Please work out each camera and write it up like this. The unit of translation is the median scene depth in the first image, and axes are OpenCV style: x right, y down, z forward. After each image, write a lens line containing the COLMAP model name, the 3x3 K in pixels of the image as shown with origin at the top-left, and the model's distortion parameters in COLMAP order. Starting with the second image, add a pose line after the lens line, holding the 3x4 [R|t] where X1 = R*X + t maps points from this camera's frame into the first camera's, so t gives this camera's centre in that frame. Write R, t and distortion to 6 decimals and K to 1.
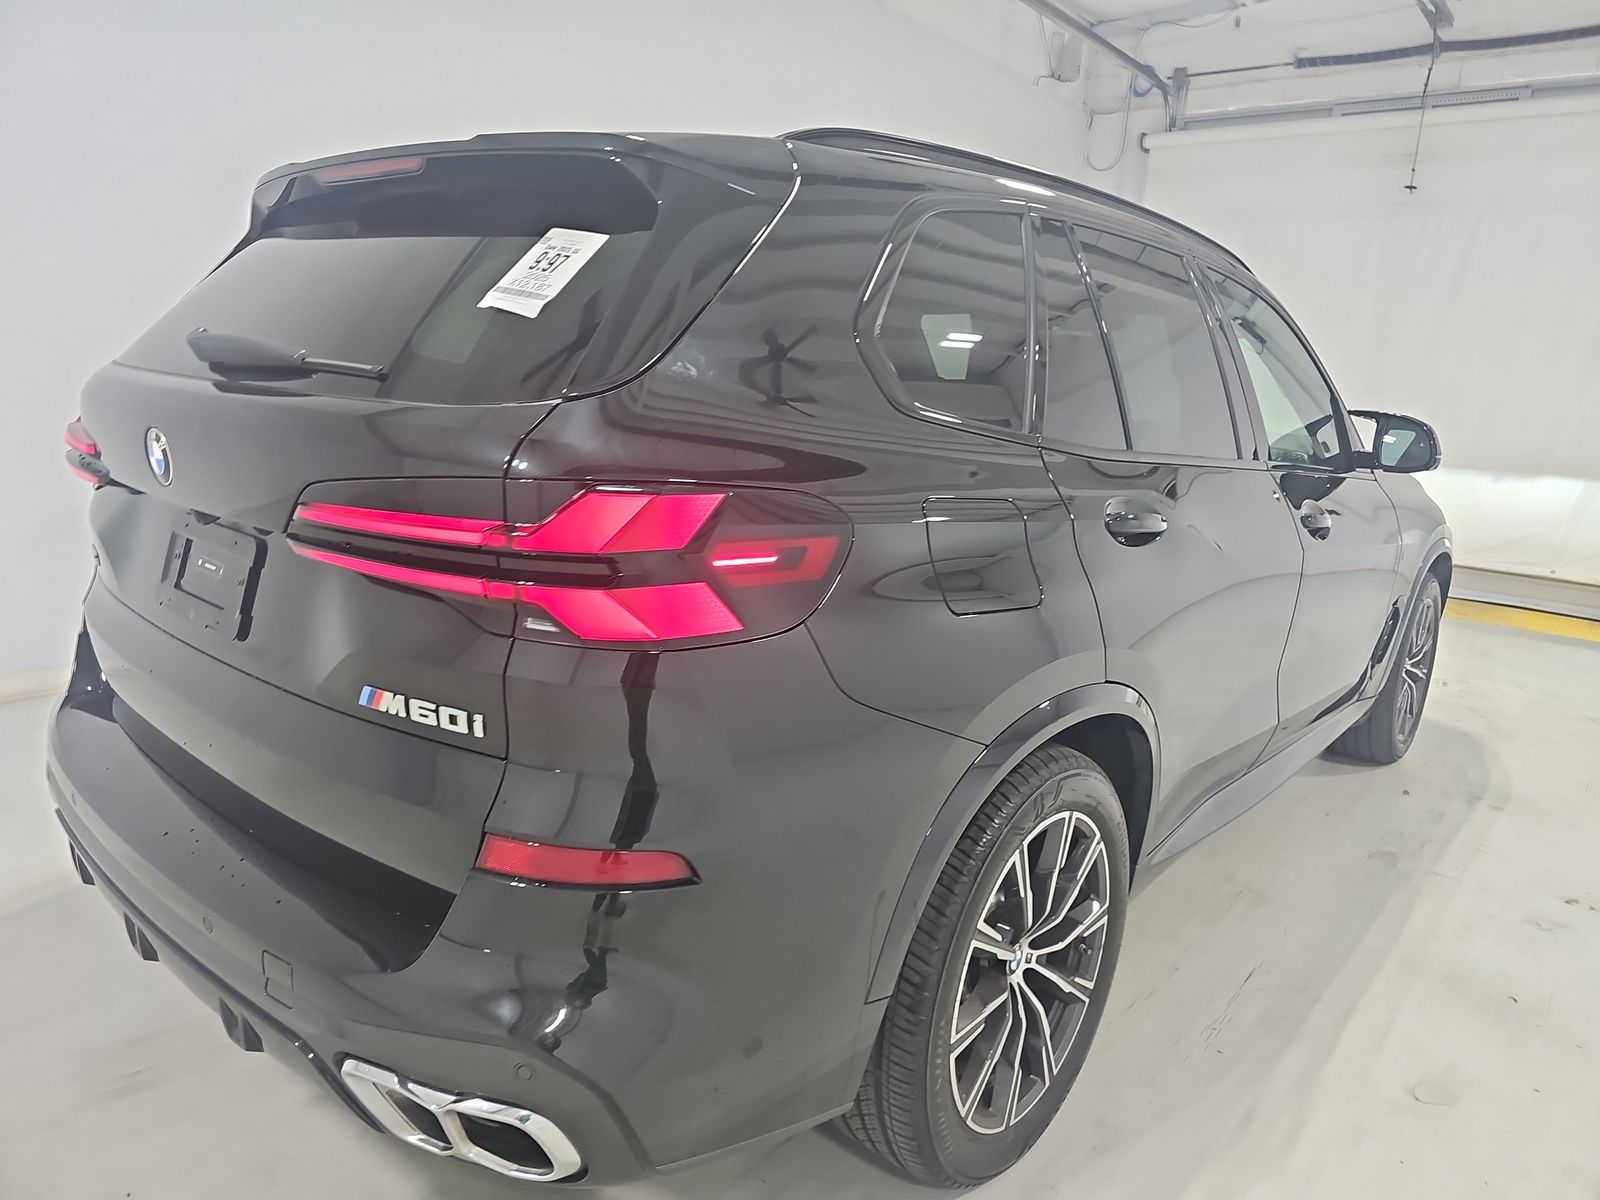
lens RADIAL K [[1050.4, 0, 795.9], [0, 1050.4, 567.3], [0, 0, 1]] dist [0.068973, -0.050150]
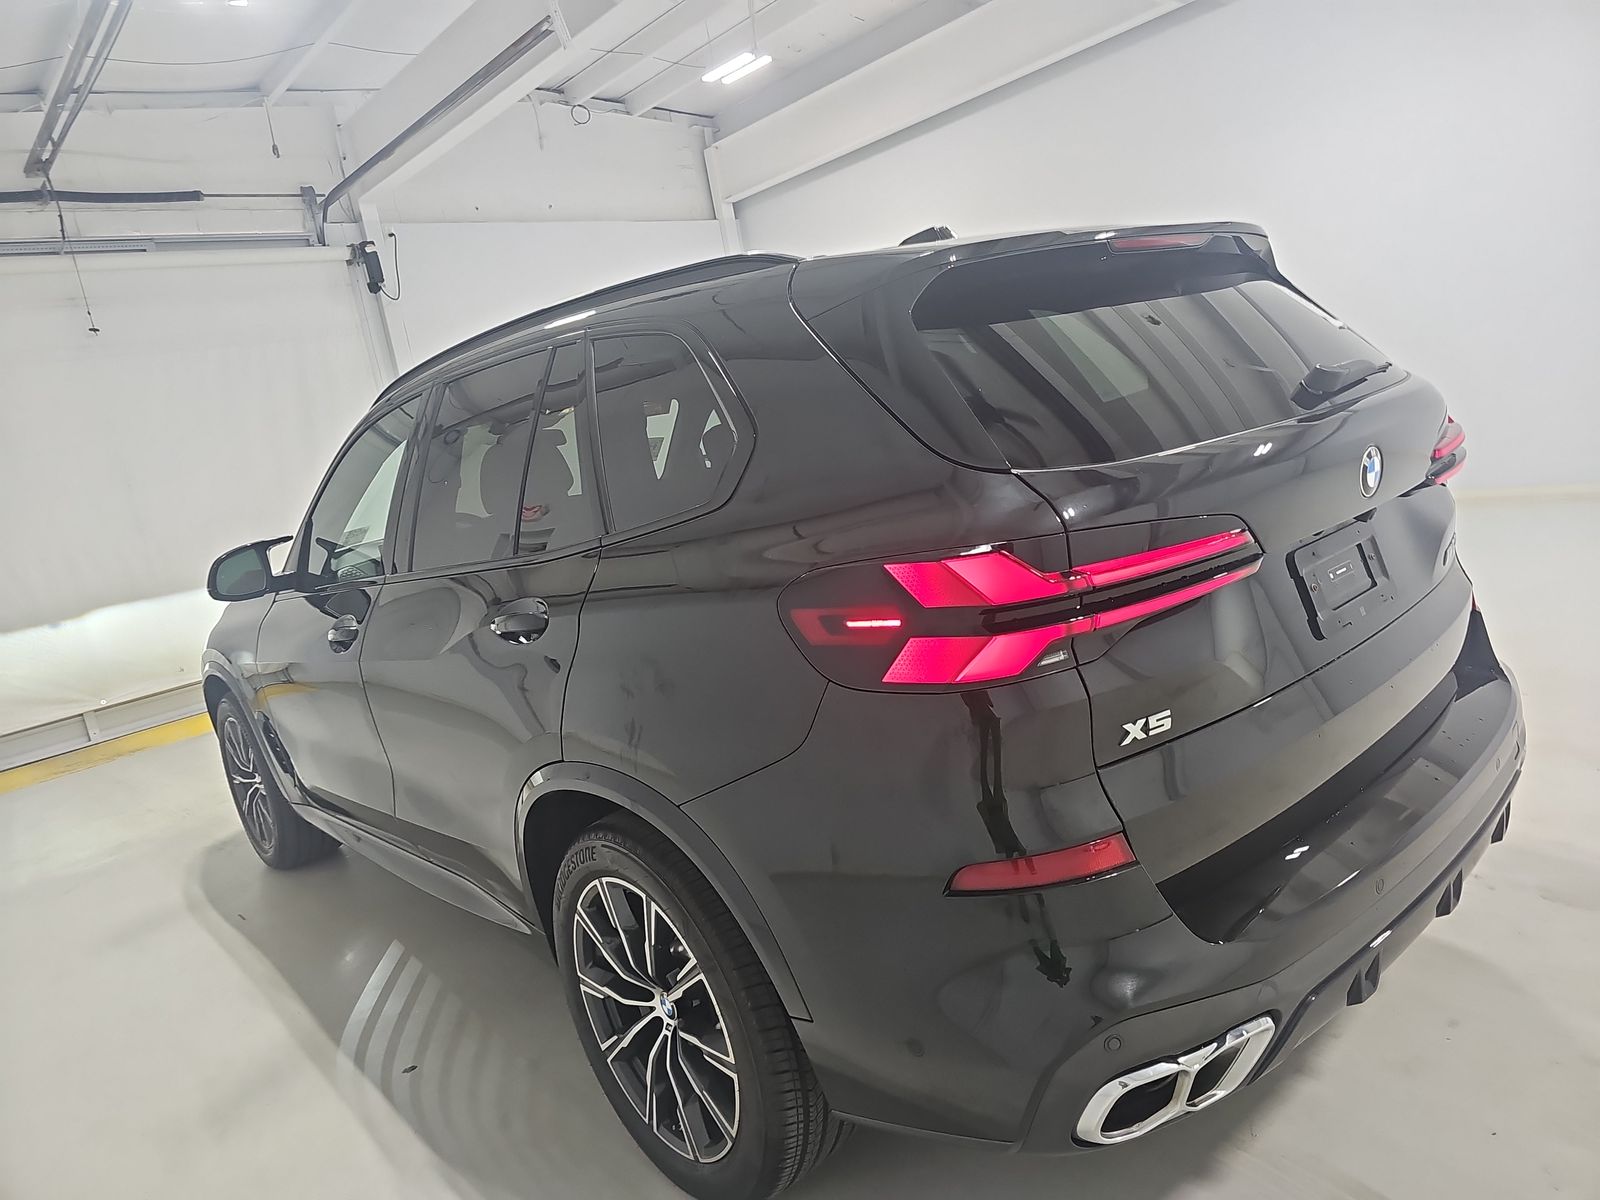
lens RADIAL K [[1060.8, 0, 766.5], [0, 1060.8, 602.3], [0, 0, 1]] dist [0.074111, -0.058590]
pose [[0.139676, -0.262359, 0.954808, -0.372631], [0.371424, 0.907736, 0.195090, -0.093817], [-0.917897, 0.327390, 0.224236, 0.296237]]
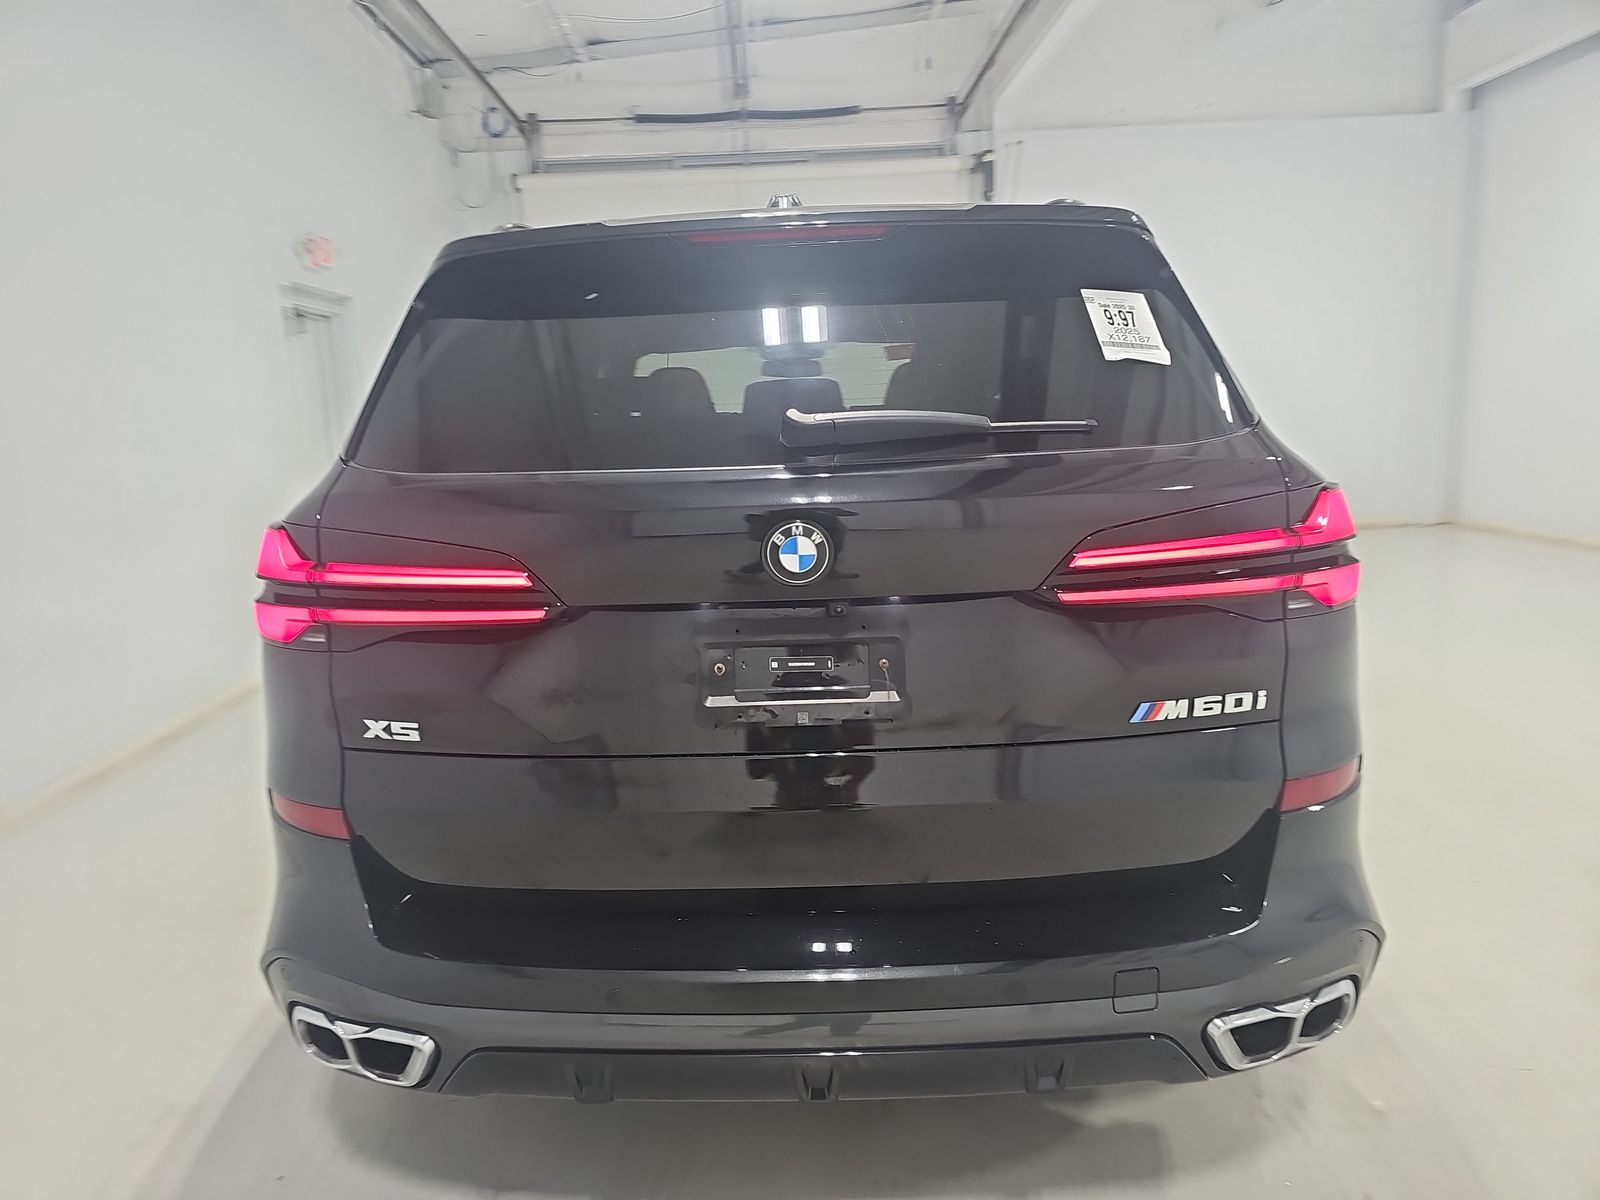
lens RADIAL K [[1060.8, 0, 766.5], [0, 1060.8, 602.3], [0, 0, 1]] dist [0.074111, -0.058590]
pose [[0.772652, -0.209119, 0.599399, -0.231167], [0.209629, 0.975270, 0.070032, -0.026107], [-0.599220, 0.071541, 0.797381, 0.055881]]
